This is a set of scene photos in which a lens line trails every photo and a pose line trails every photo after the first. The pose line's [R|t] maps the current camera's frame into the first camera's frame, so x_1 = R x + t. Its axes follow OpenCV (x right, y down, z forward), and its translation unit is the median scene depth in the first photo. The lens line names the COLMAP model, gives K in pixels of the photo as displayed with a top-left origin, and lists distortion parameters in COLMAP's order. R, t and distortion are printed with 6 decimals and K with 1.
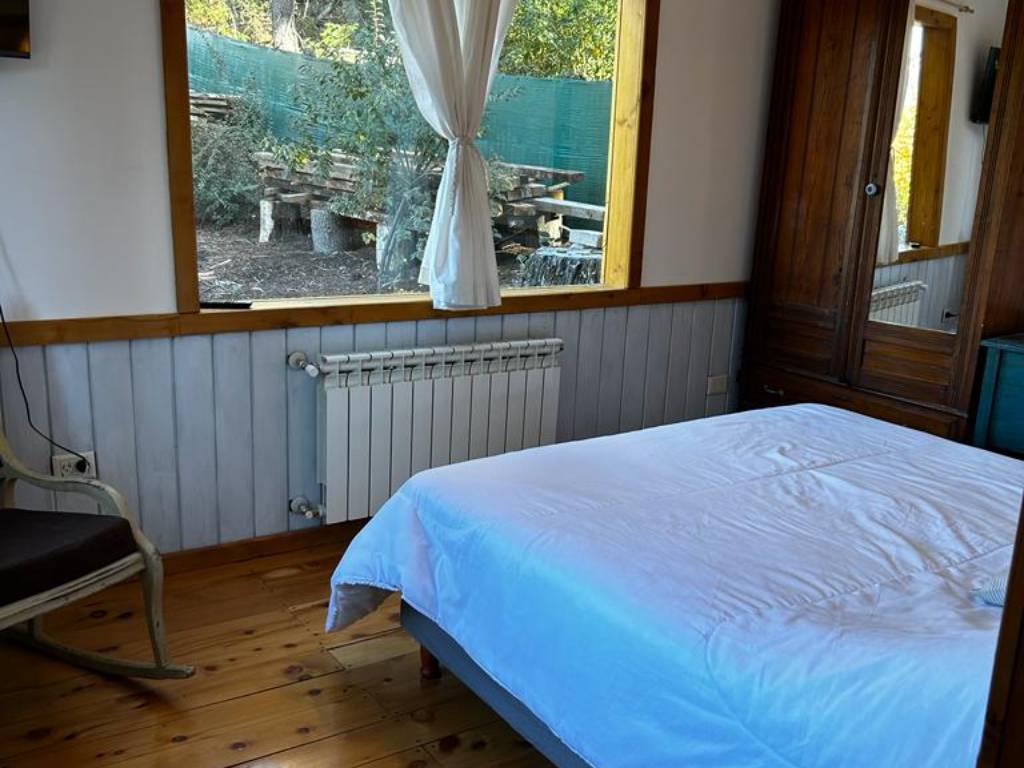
lens RADIAL K [[1072.4, 0, 512.0], [0, 1072.4, 384.0], [0, 0, 1]] dist [0.069754, -0.003943]
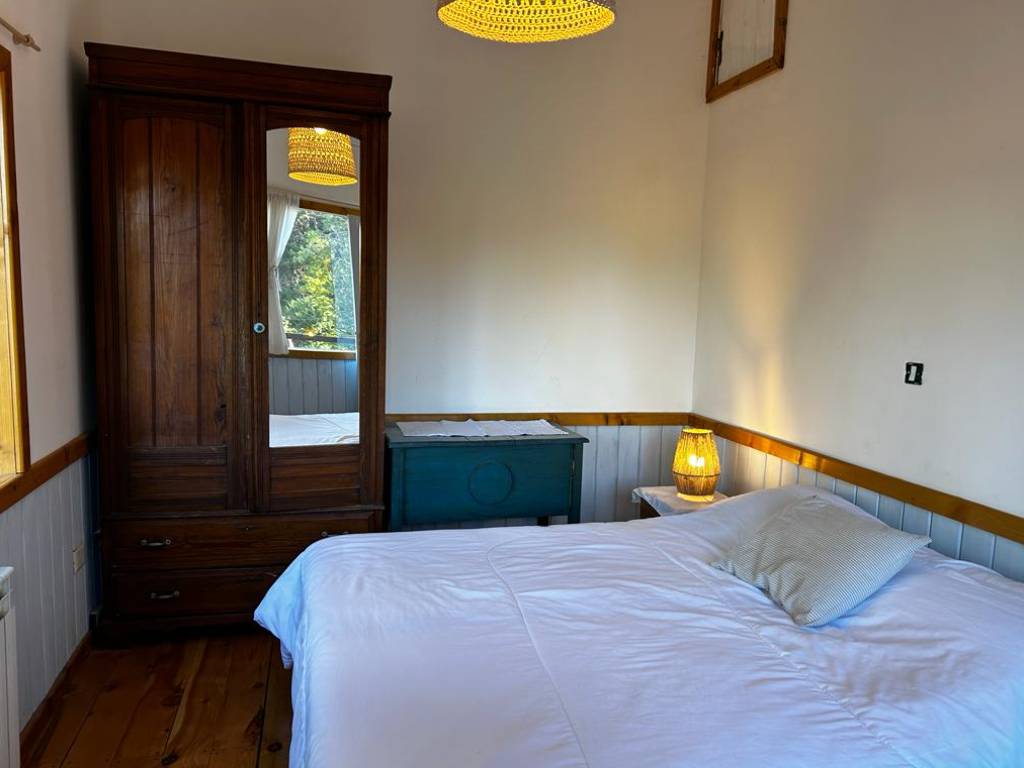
lens RADIAL K [[779.9, 0, 509.0], [0, 779.9, 399.8], [0, 0, 1]] dist [0.042556, -0.078502]
pose [[0.345466, -0.154882, 0.925562, -0.400103], [0.201400, 0.975541, 0.088073, -0.171519], [-0.916565, 0.155982, 0.368210, 0.671550]]
